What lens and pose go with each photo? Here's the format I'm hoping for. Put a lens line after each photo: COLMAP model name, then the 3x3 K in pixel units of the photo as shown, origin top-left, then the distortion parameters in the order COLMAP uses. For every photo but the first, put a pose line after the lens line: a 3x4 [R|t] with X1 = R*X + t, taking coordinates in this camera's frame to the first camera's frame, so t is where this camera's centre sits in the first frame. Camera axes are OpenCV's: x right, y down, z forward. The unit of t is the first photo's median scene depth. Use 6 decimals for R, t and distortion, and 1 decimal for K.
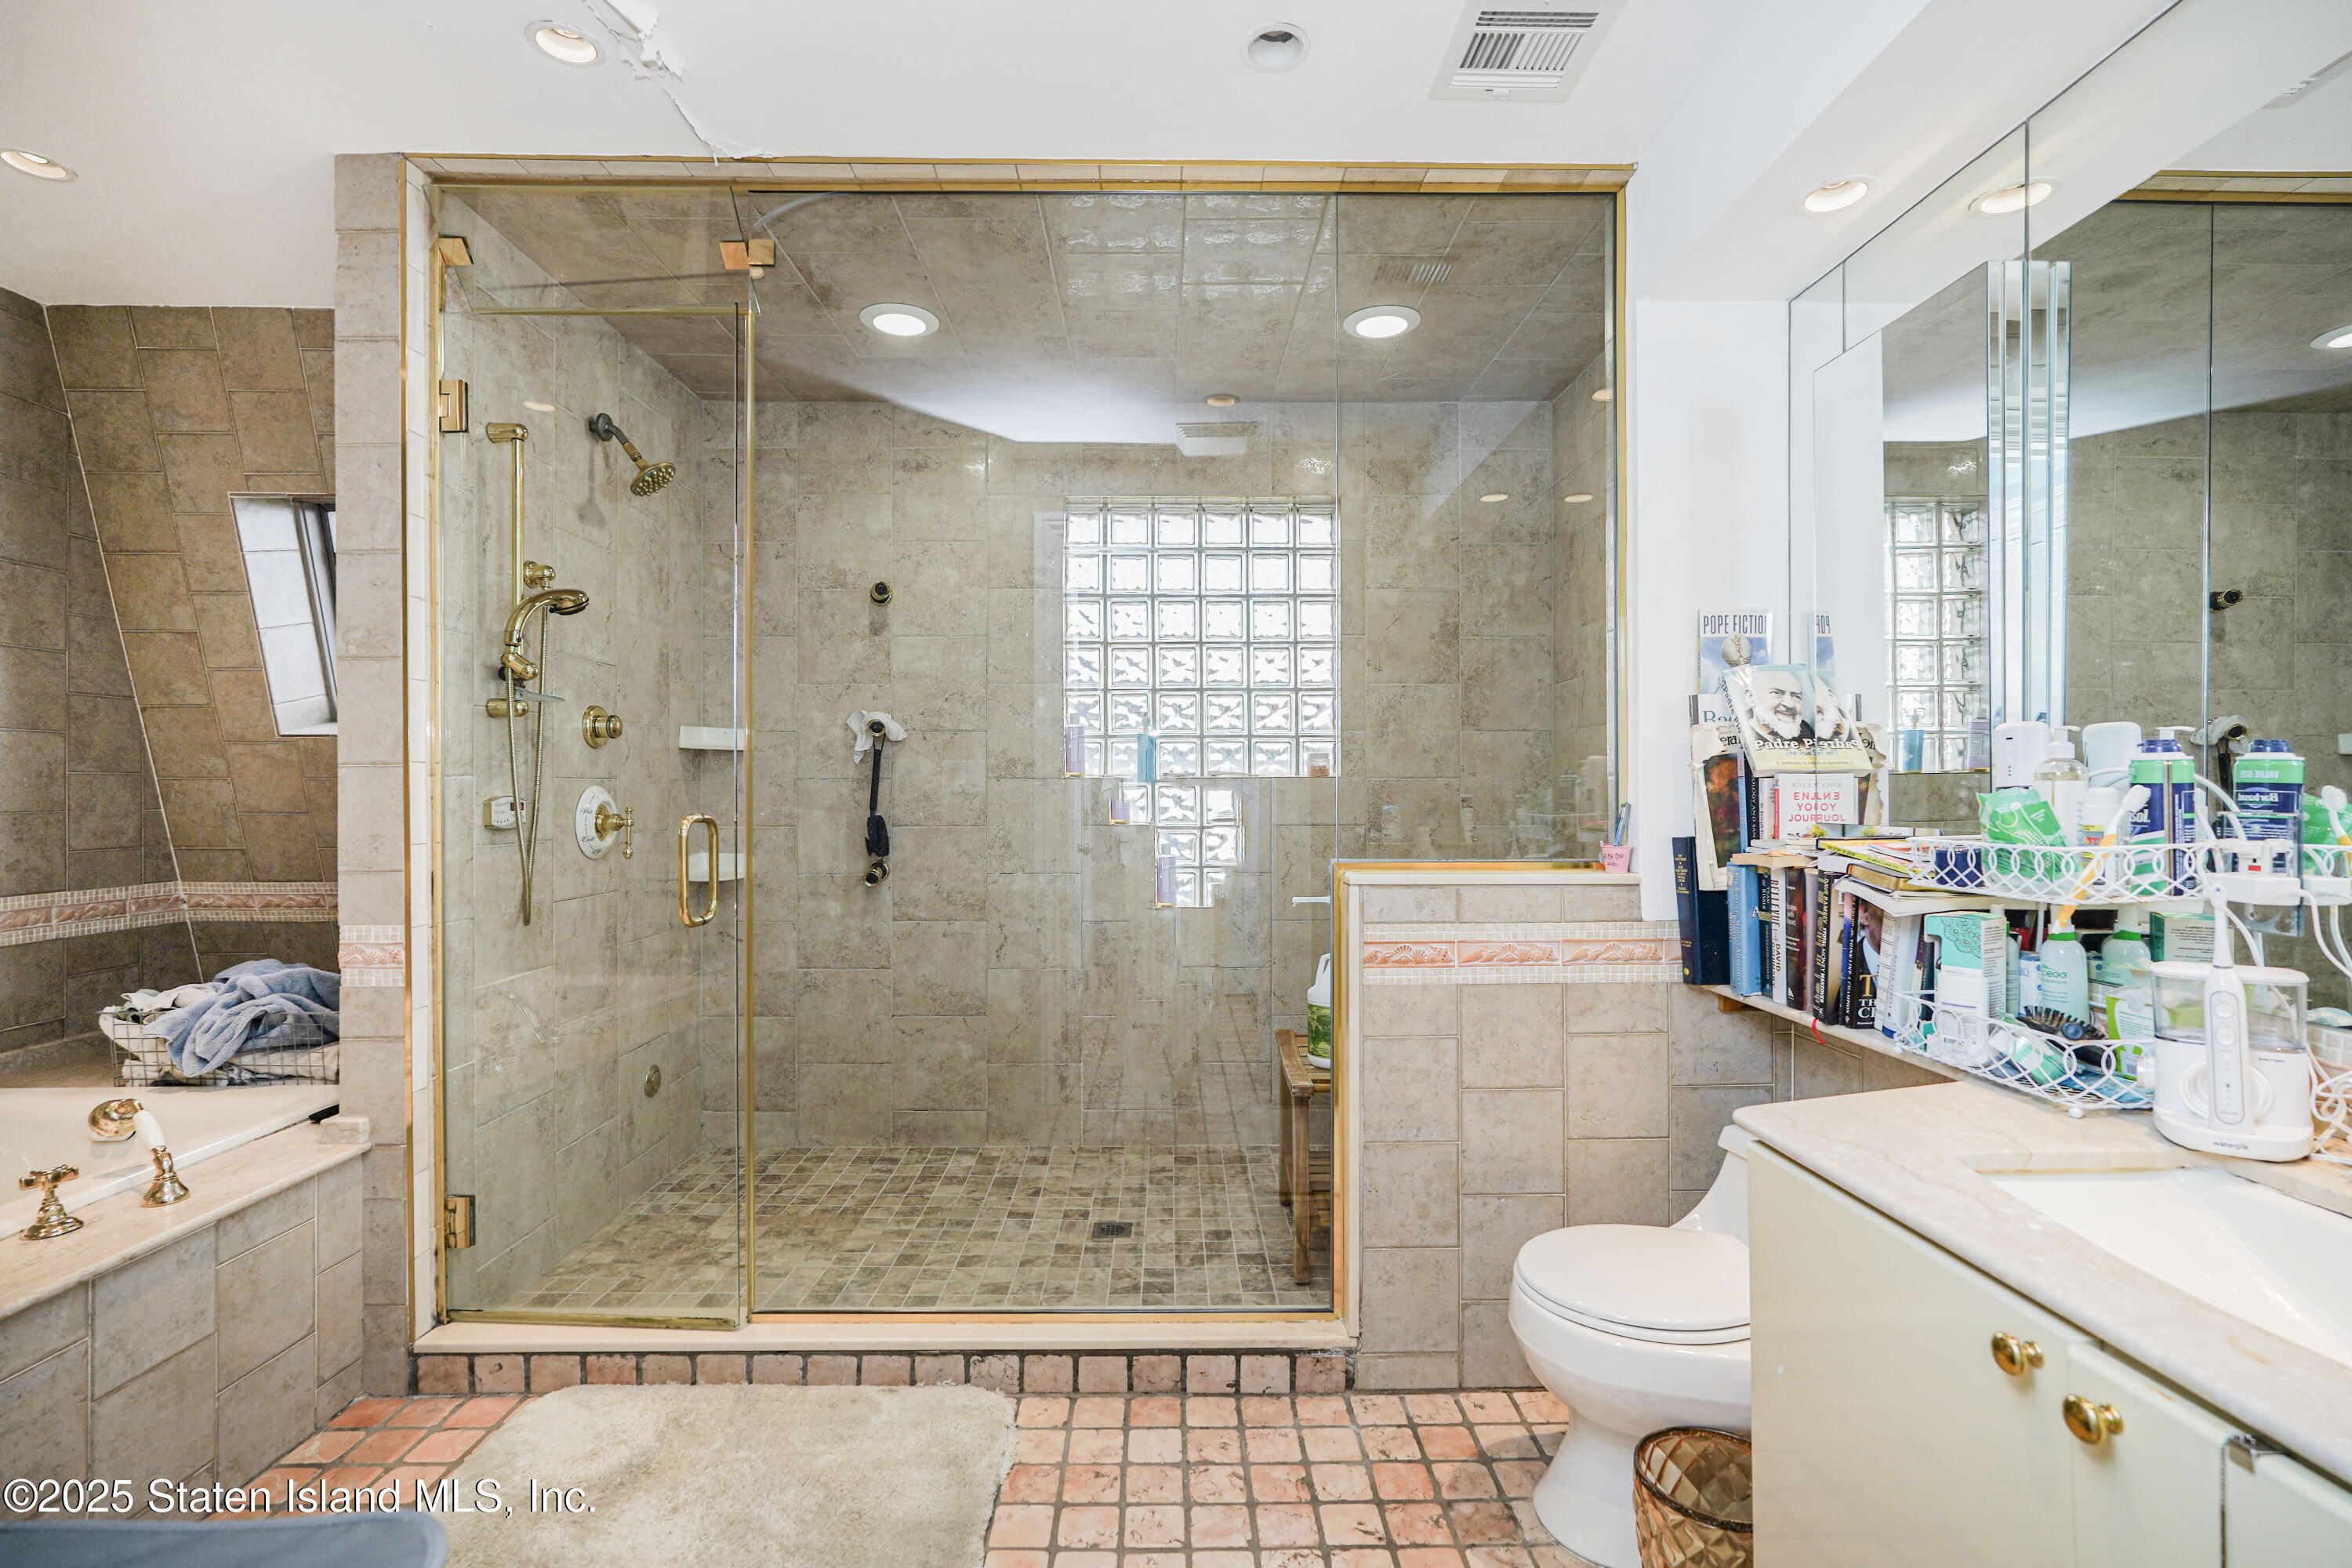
lens RADIAL K [[1071.2, 0, 1177.7], [0, 1071.2, 778.9], [0, 0, 1]] dist [-0.022940, 0.012424]
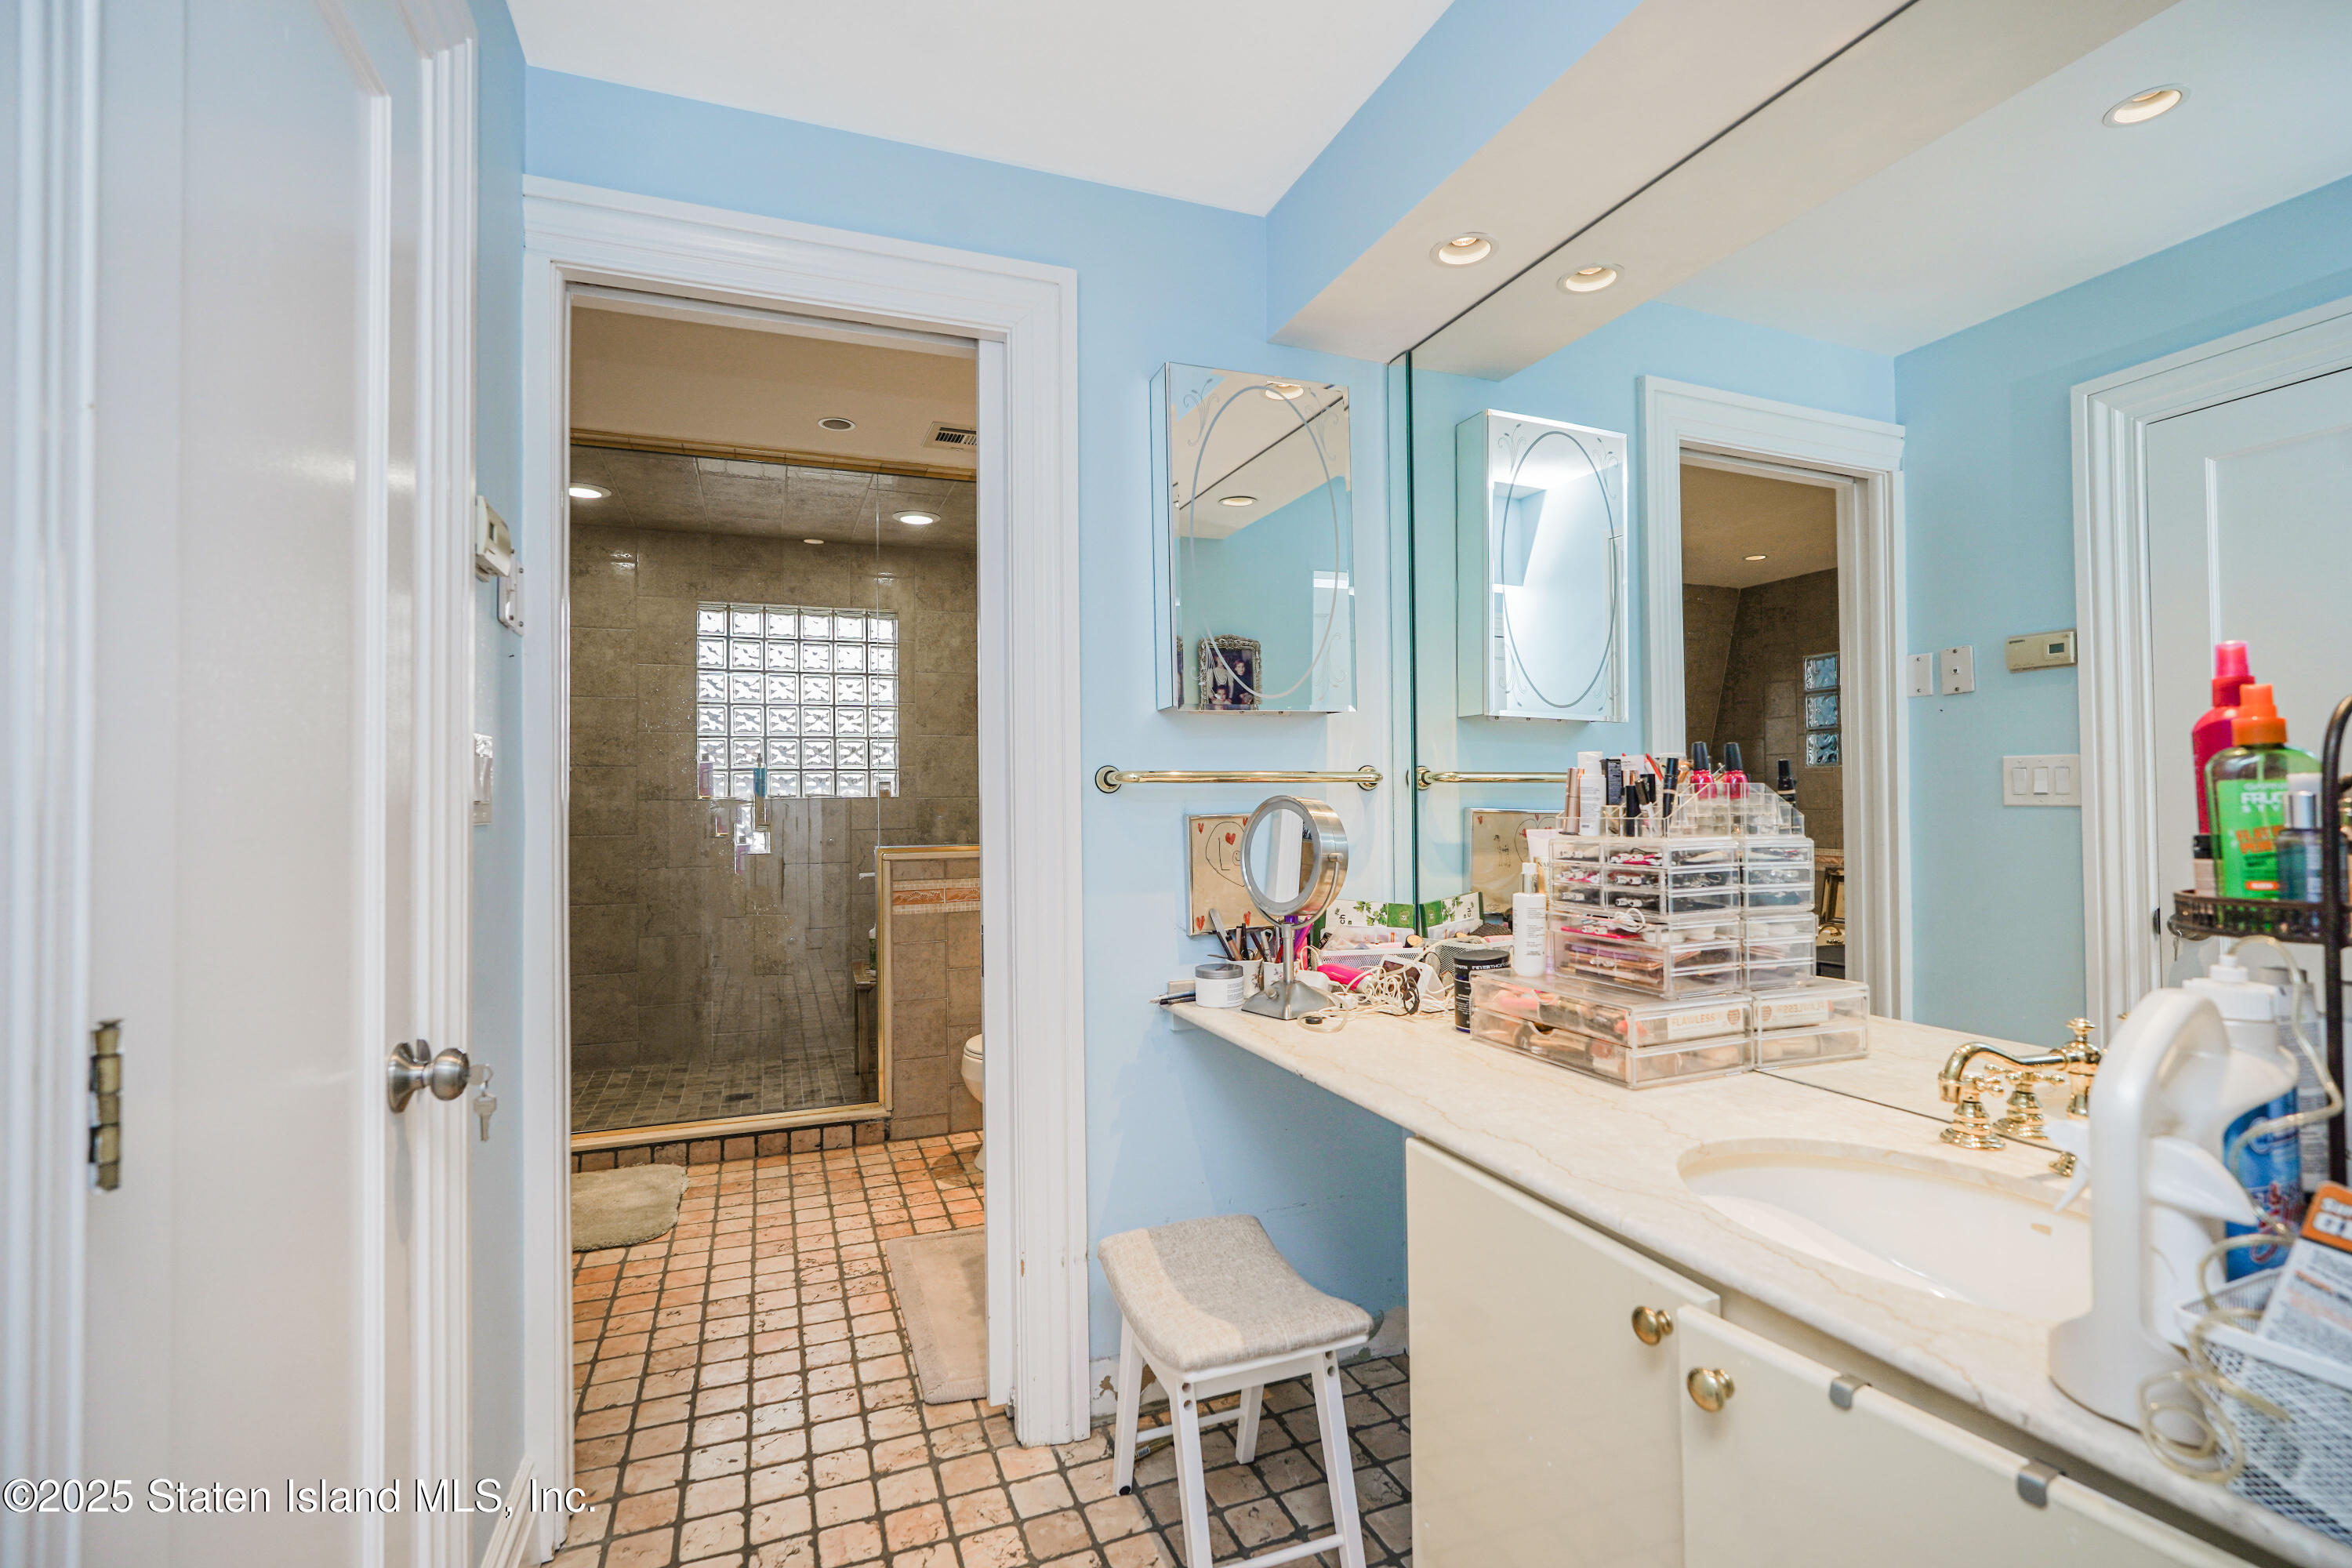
lens RADIAL K [[1071.2, 0, 1177.7], [0, 1071.2, 778.9], [0, 0, 1]] dist [-0.022940, 0.012424]
pose [[0.937682, -0.003215, 0.347479, -0.001689], [0.007013, 0.999929, -0.009674, -0.011267], [-0.347423, 0.011508, 0.937638, -0.600022]]
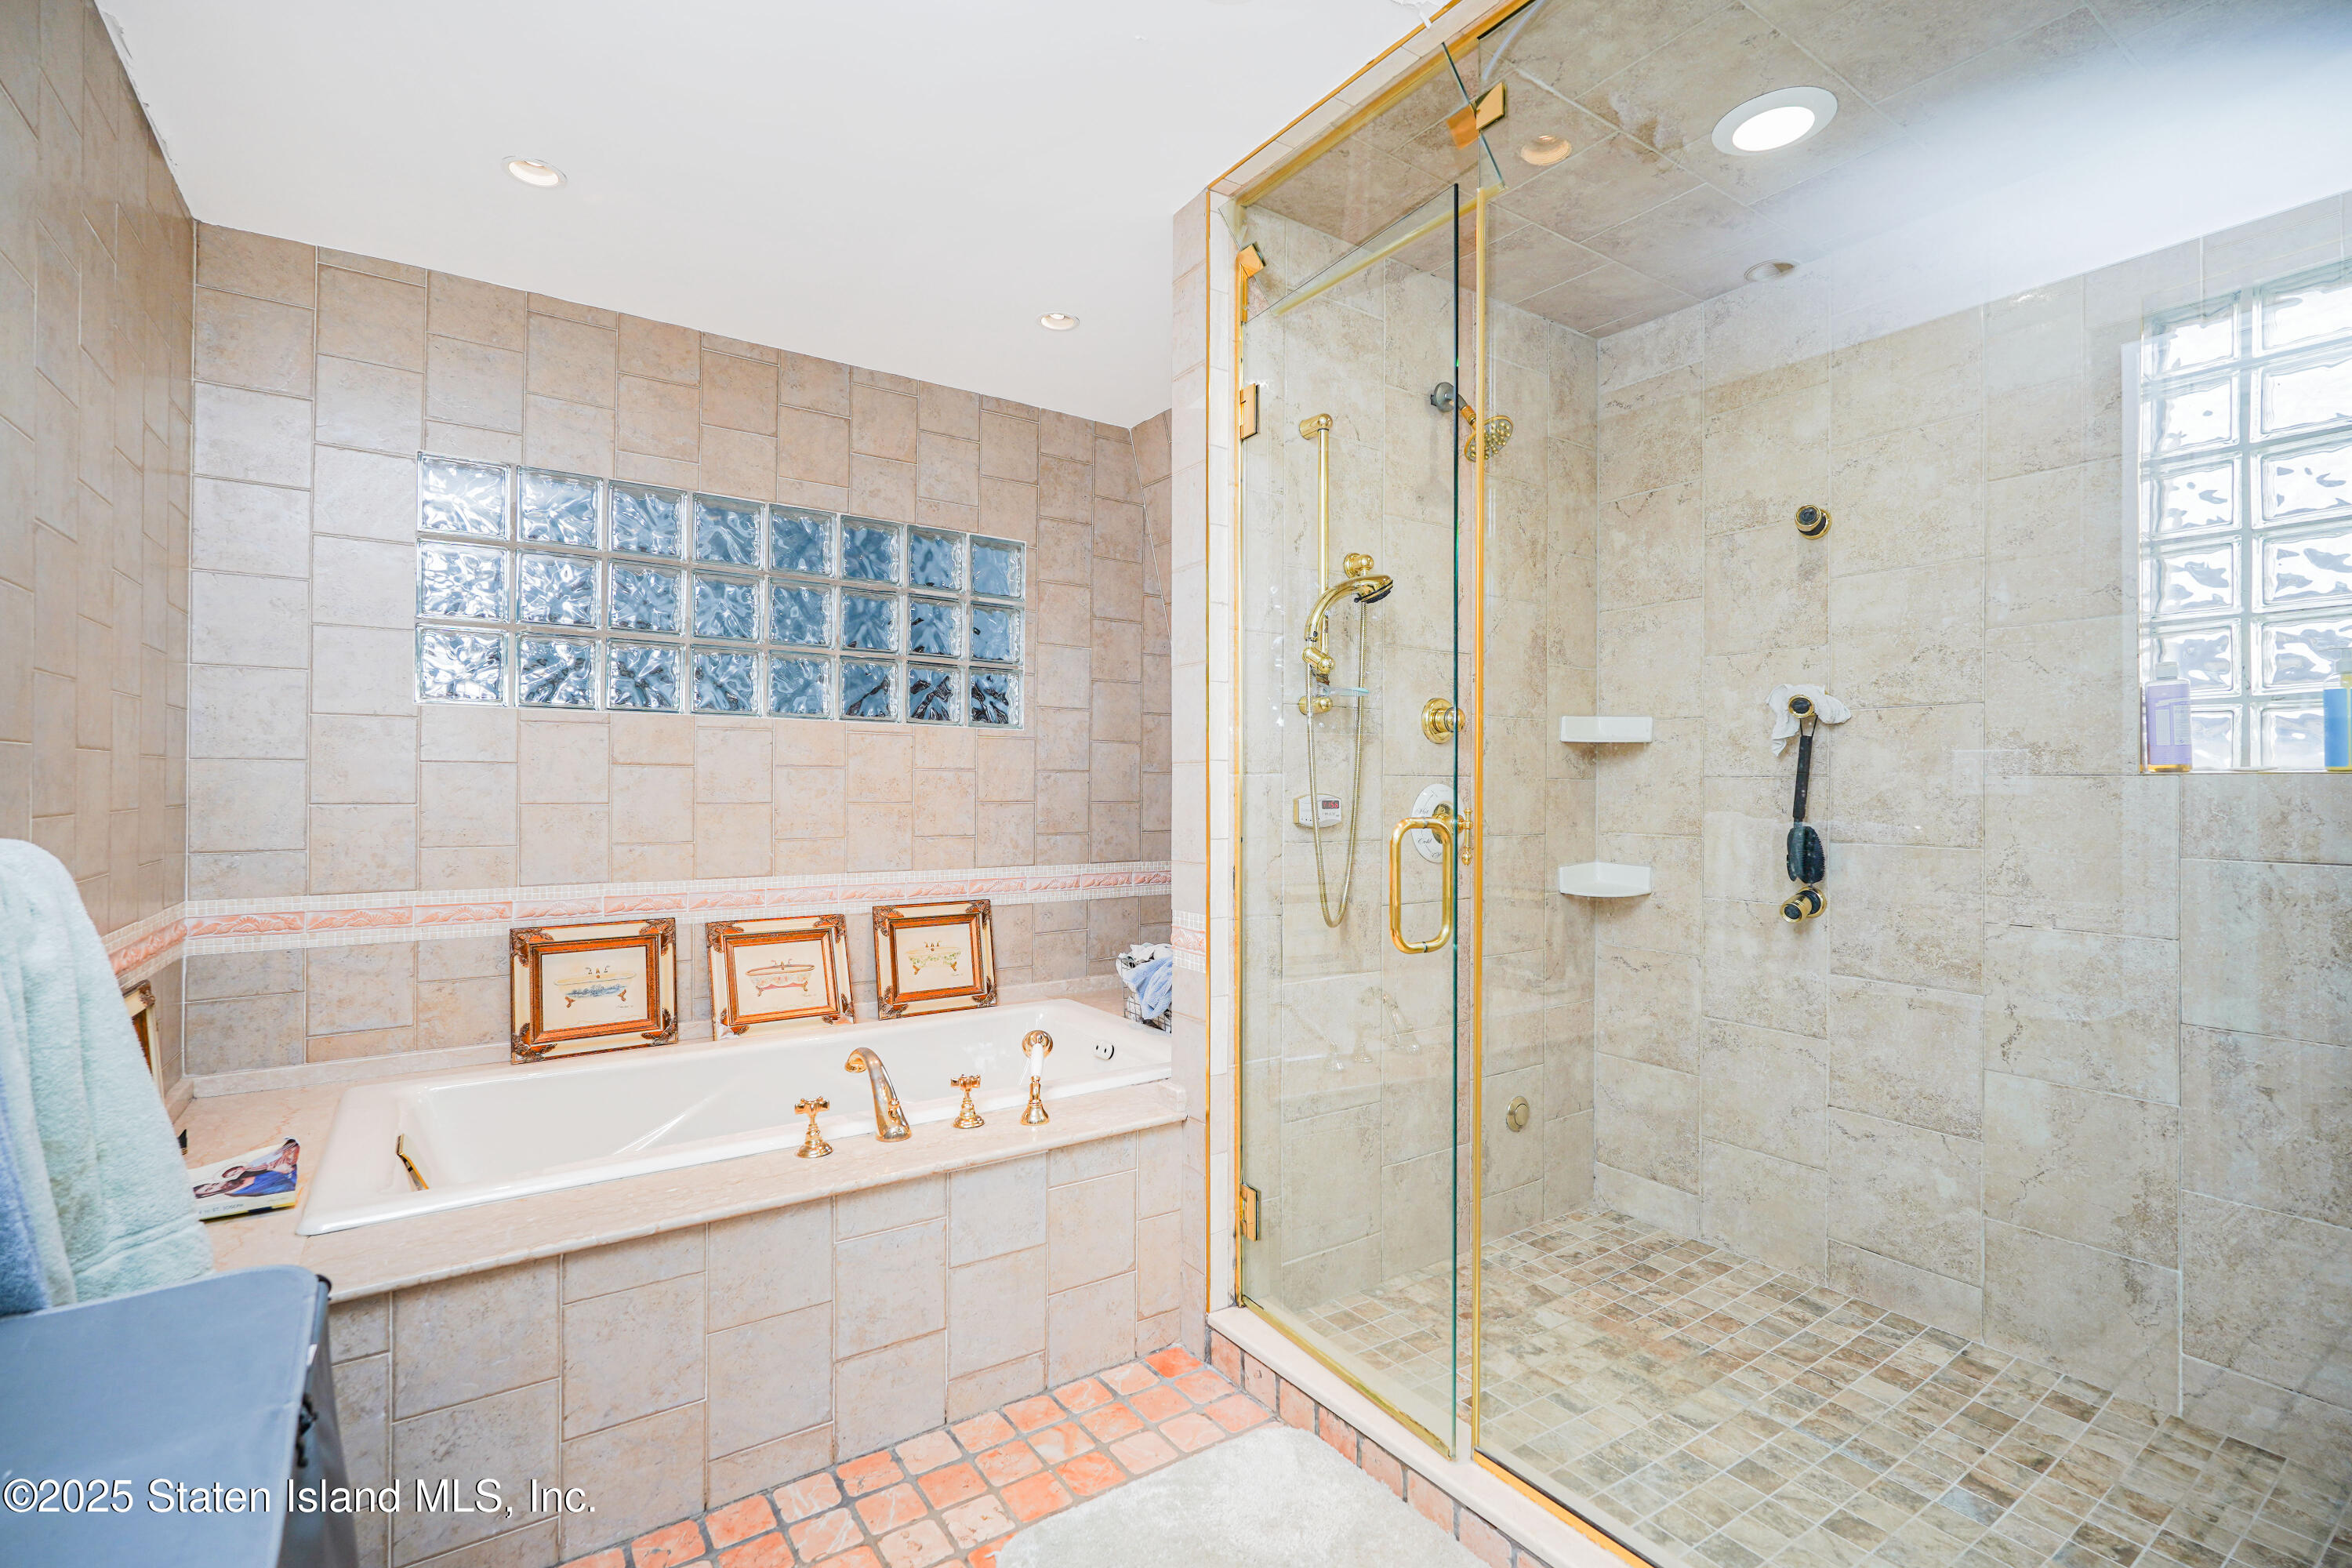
lens RADIAL K [[1071.2, 0, 1177.7], [0, 1071.2, 778.9], [0, 0, 1]] dist [-0.022940, 0.012424]
pose [[0.554901, -0.000670, -0.831916, 0.095371], [0.000678, 1.000000, -0.000353, 0.001919], [0.831916, -0.000368, 0.554901, 0.266035]]
